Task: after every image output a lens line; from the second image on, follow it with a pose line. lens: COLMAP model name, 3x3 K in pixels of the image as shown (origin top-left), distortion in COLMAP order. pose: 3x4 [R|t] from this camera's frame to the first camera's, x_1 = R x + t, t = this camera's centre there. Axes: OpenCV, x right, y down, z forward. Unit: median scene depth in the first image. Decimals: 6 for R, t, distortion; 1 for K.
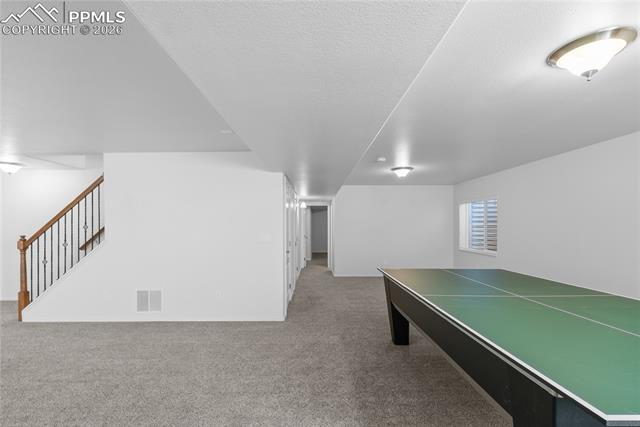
lens RADIAL K [[291.6, 0, 320.9], [0, 291.6, 219.9], [0, 0, 1]] dist [-0.001799, -0.000365]
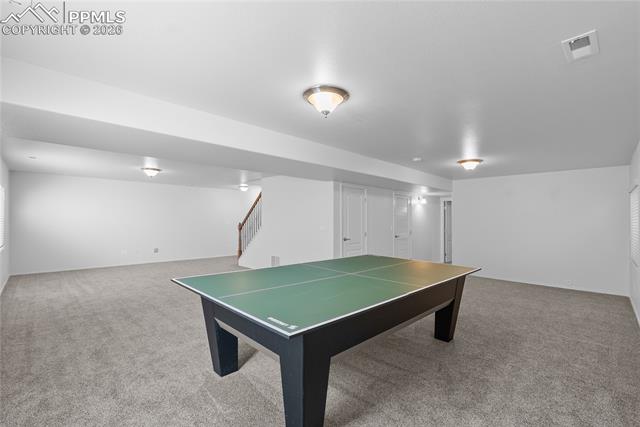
lens RADIAL K [[291.6, 0, 320.9], [0, 291.6, 219.9], [0, 0, 1]] dist [-0.001799, -0.000365]
pose [[0.697779, 0.015129, -0.716153, 0.705383], [-0.001779, 0.999810, 0.019388, -0.005969], [0.716311, -0.012254, 0.697674, -0.002862]]
